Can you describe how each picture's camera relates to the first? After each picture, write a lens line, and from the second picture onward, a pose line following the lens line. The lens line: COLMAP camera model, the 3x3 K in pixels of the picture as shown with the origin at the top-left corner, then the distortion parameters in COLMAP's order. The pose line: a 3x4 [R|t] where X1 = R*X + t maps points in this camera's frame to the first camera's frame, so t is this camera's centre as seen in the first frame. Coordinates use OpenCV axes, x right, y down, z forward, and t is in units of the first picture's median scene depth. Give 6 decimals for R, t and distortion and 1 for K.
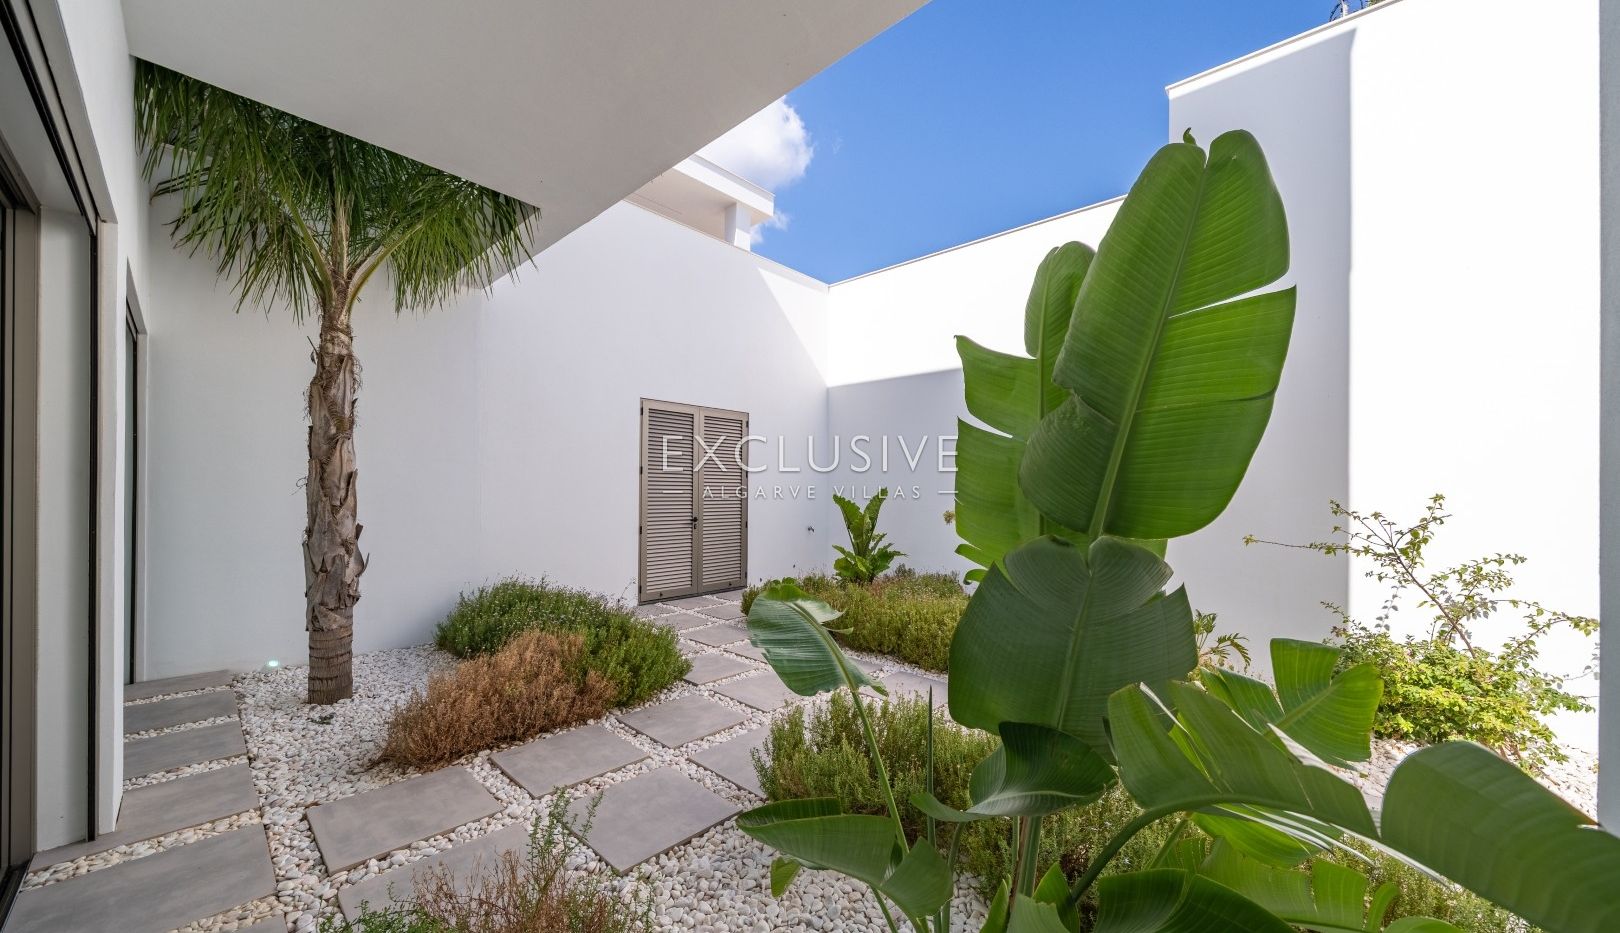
lens RADIAL K [[648.1, 0, 819.4], [0, 648.1, 477.3], [0, 0, 1]] dist [-0.000391, -0.000158]
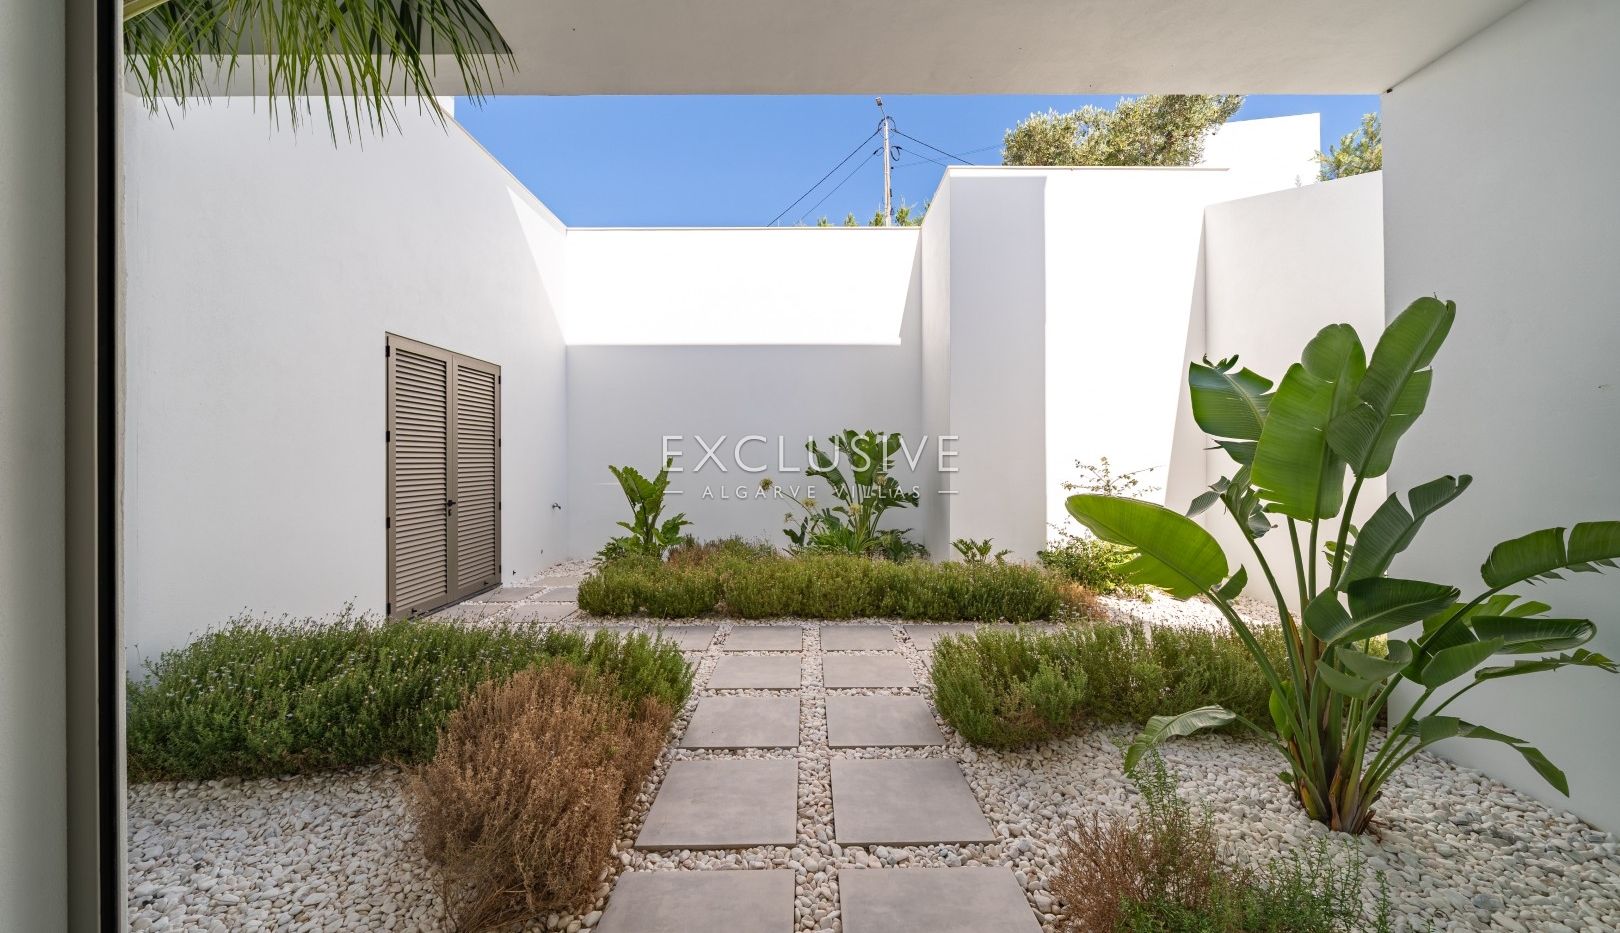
lens RADIAL K [[630.7, 0, 813.0], [0, 630.7, 448.7], [0, 0, 1]] dist [-0.000593, 0.000008]
pose [[0.672535, -0.002916, 0.740059, -0.450237], [-0.001736, 0.999983, 0.005517, -0.002326], [-0.740063, -0.004996, 0.672519, 0.203422]]
